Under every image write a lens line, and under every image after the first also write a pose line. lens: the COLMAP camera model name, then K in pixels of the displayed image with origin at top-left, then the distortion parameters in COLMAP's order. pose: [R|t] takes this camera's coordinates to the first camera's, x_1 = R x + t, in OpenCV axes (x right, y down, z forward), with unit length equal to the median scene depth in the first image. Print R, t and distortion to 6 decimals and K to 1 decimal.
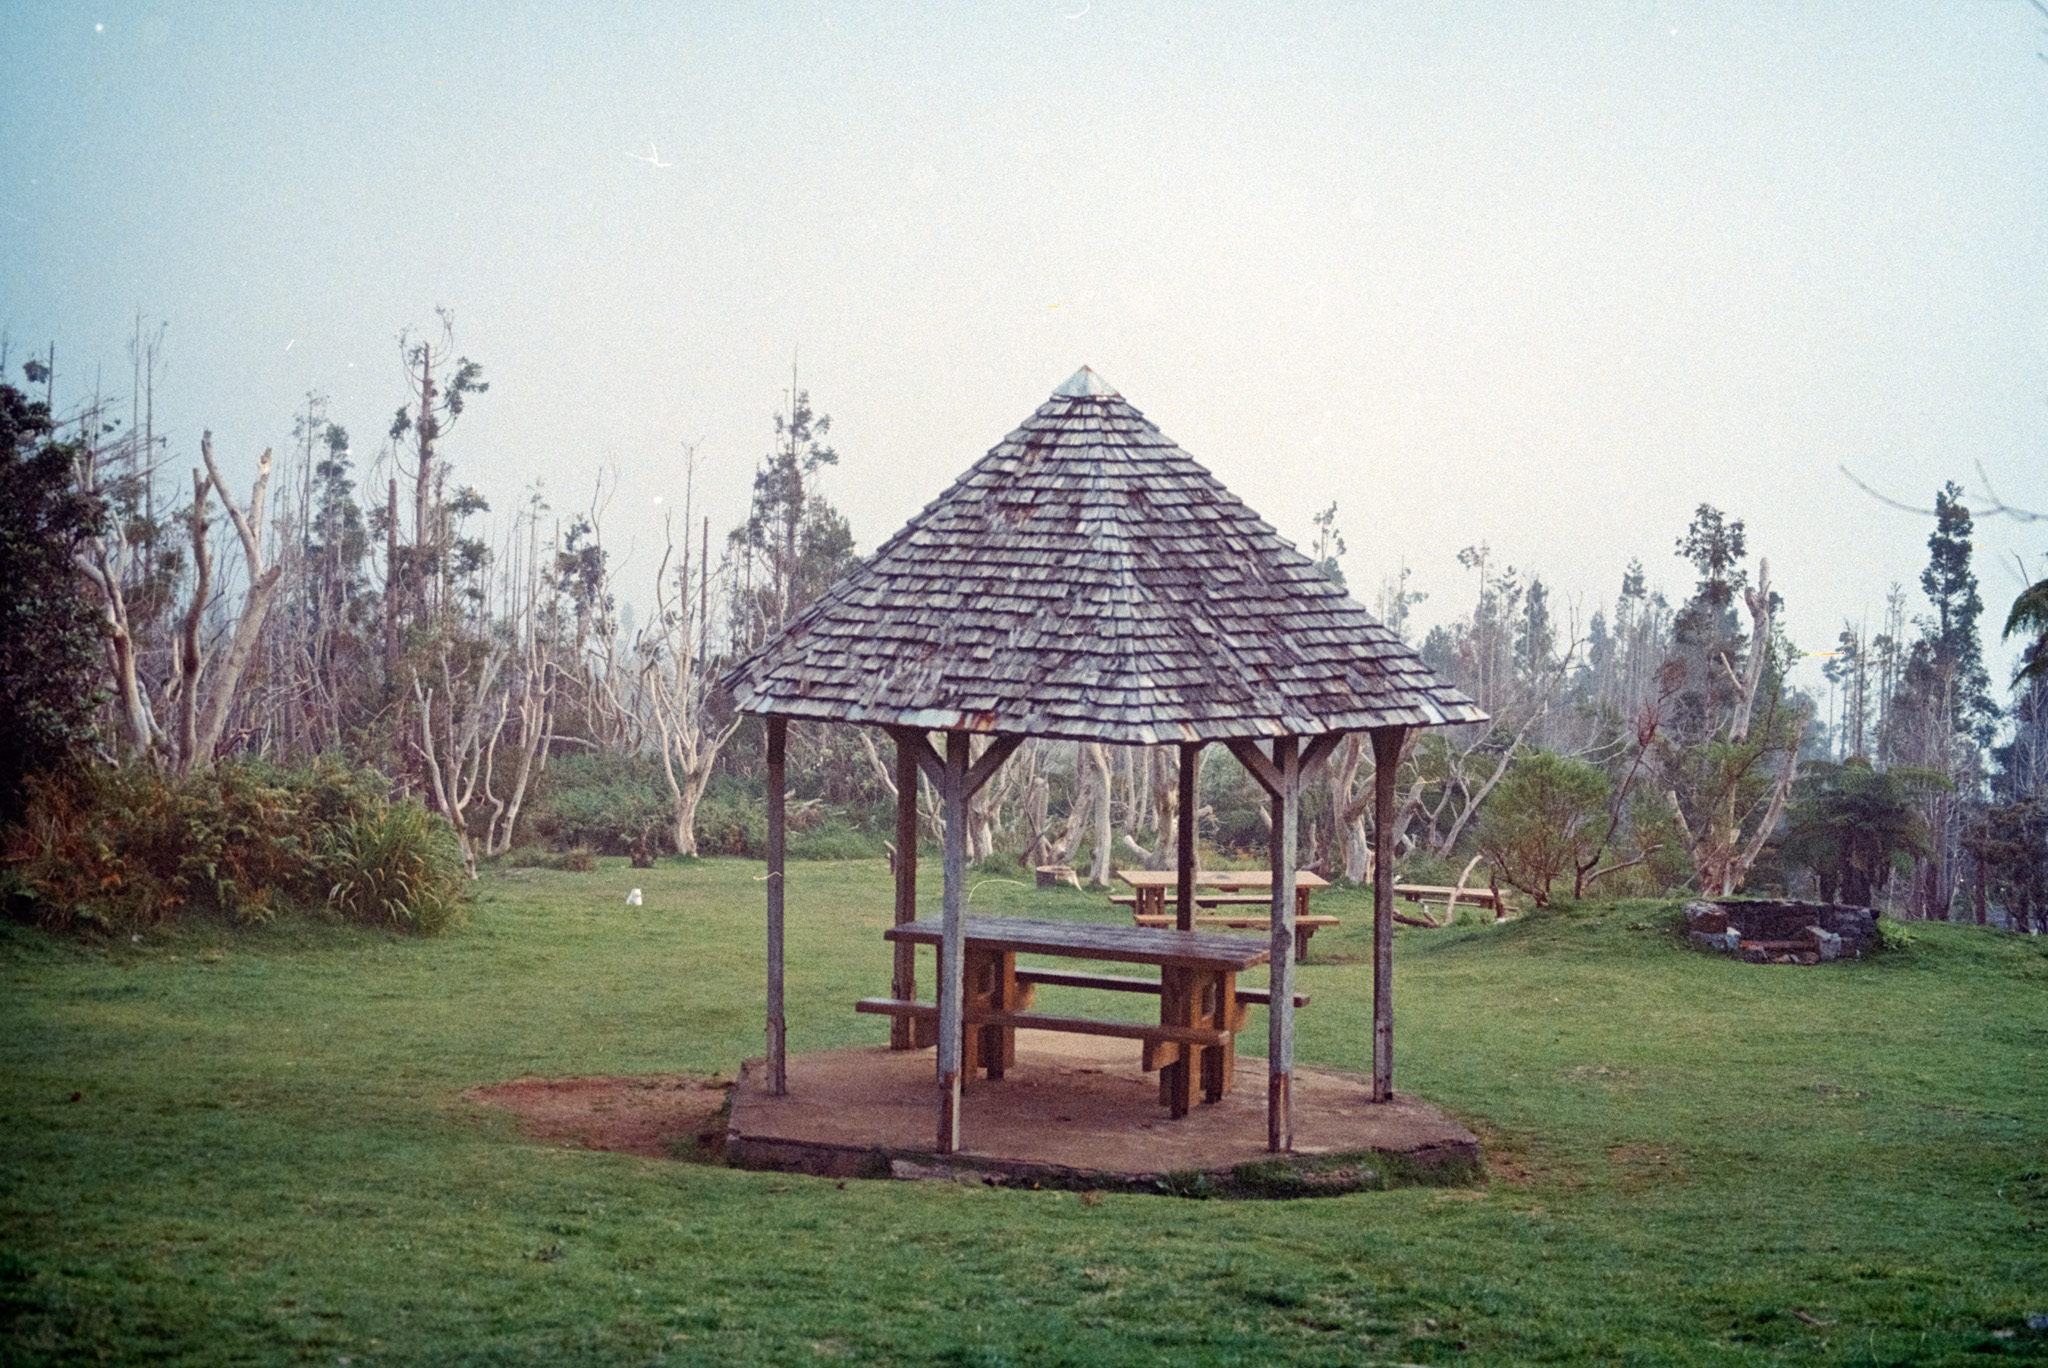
lens RADIAL K [[6167.6, 0, 1023.8], [0, 6167.6, 683.9], [0, 0, 1]] dist [-0.191433, 0.118134]
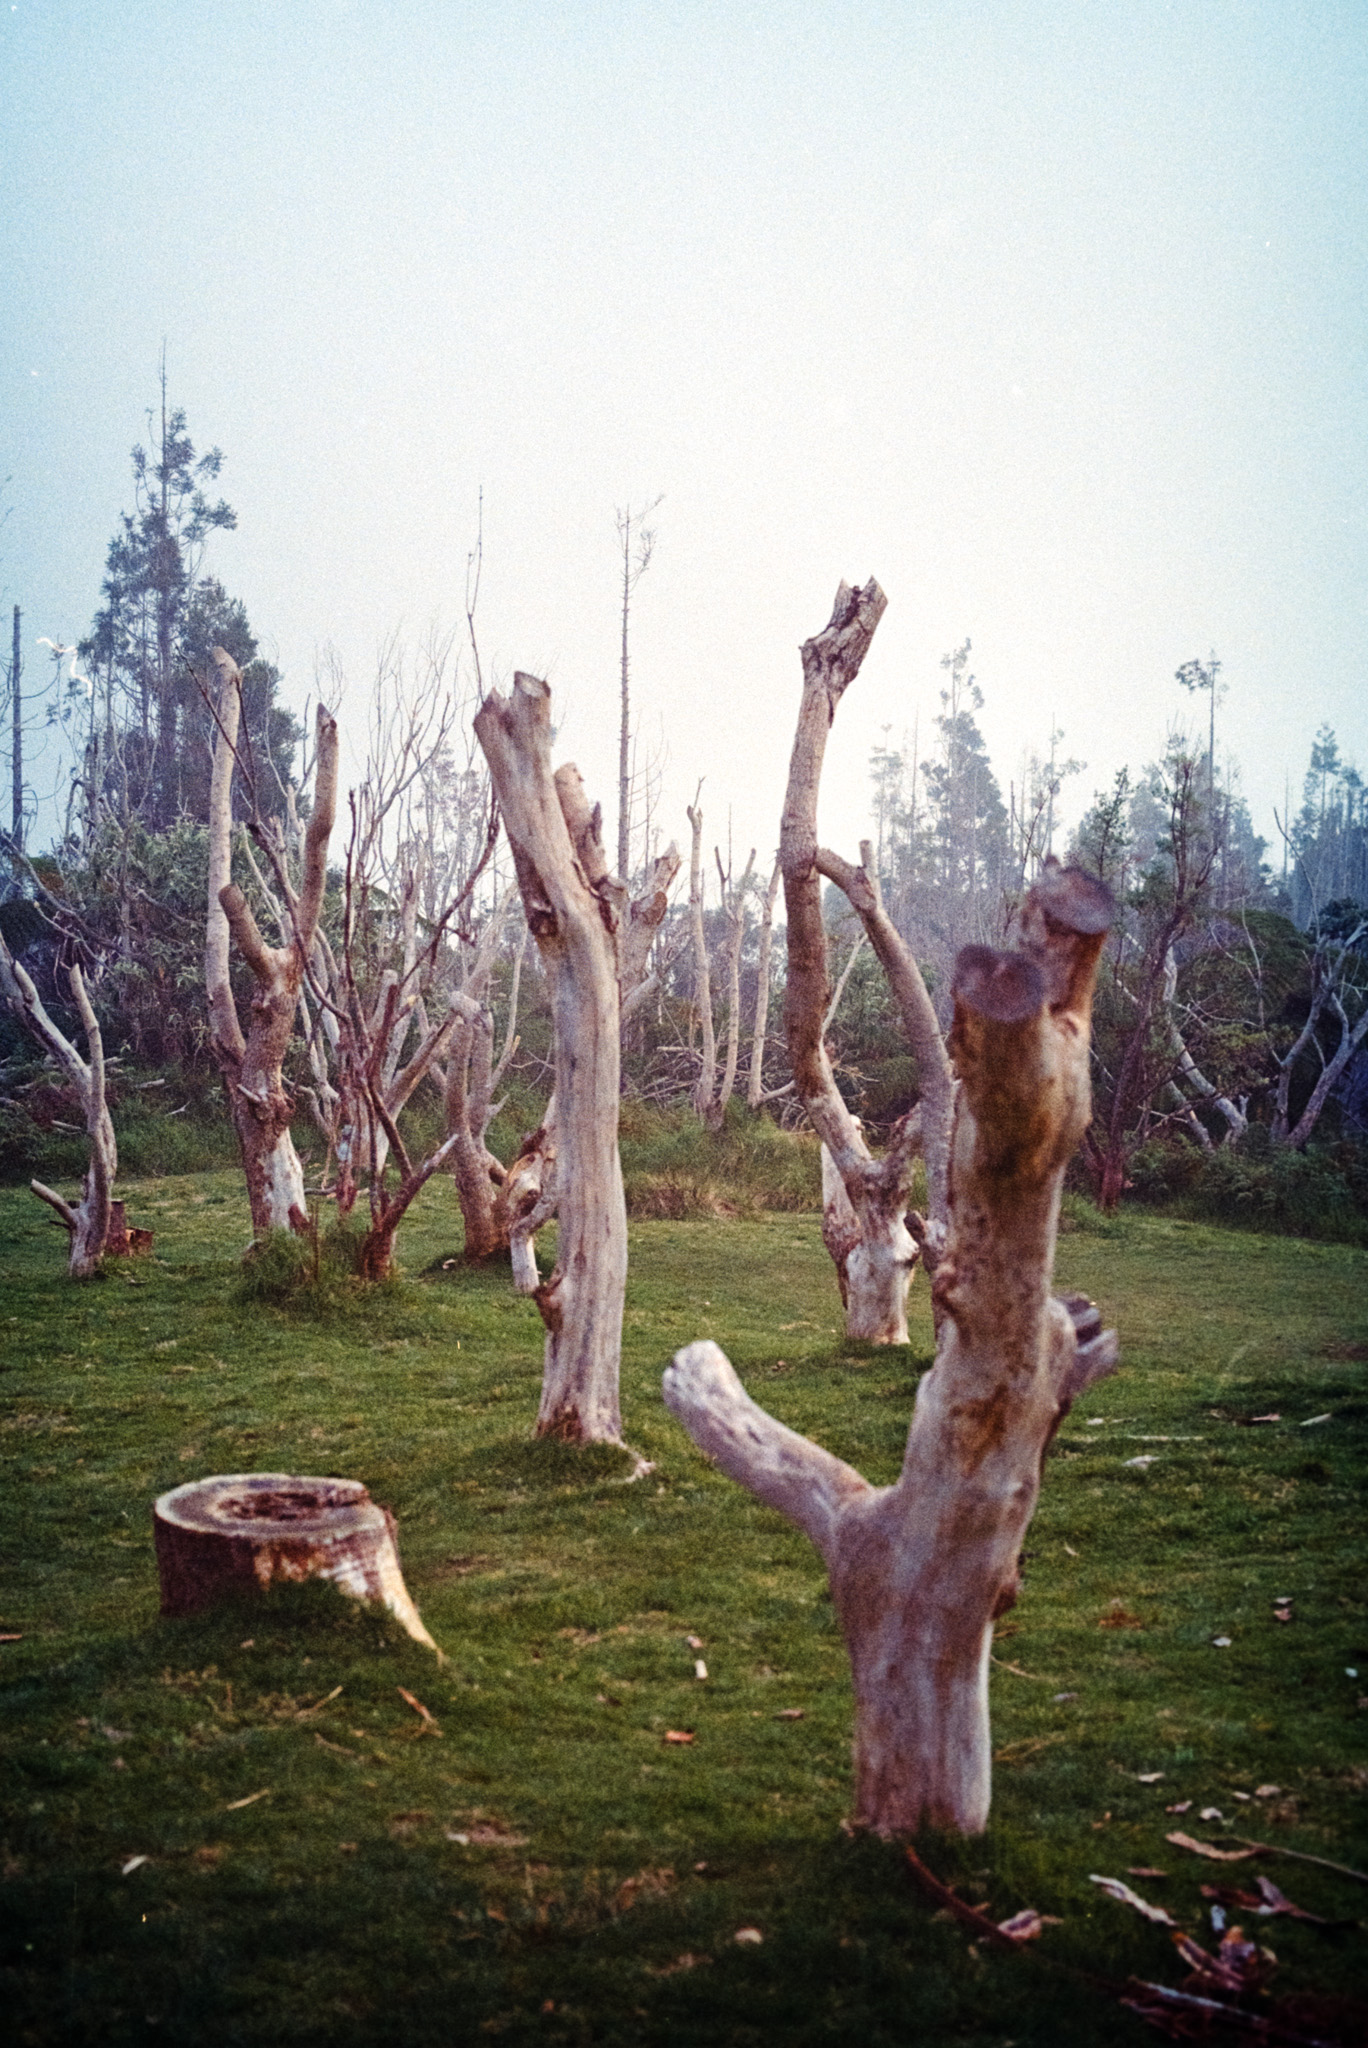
lens RADIAL K [[6178.8, 0, 684.0], [0, 6178.8, 1024.0], [0, 0, 1]] dist [-0.236444, 1.390060]
pose [[0.999620, -0.023949, 0.013630, 0.006277], [0.023720, 0.999578, 0.016753, 0.006223], [-0.014025, -0.016424, 0.999767, 0.360914]]
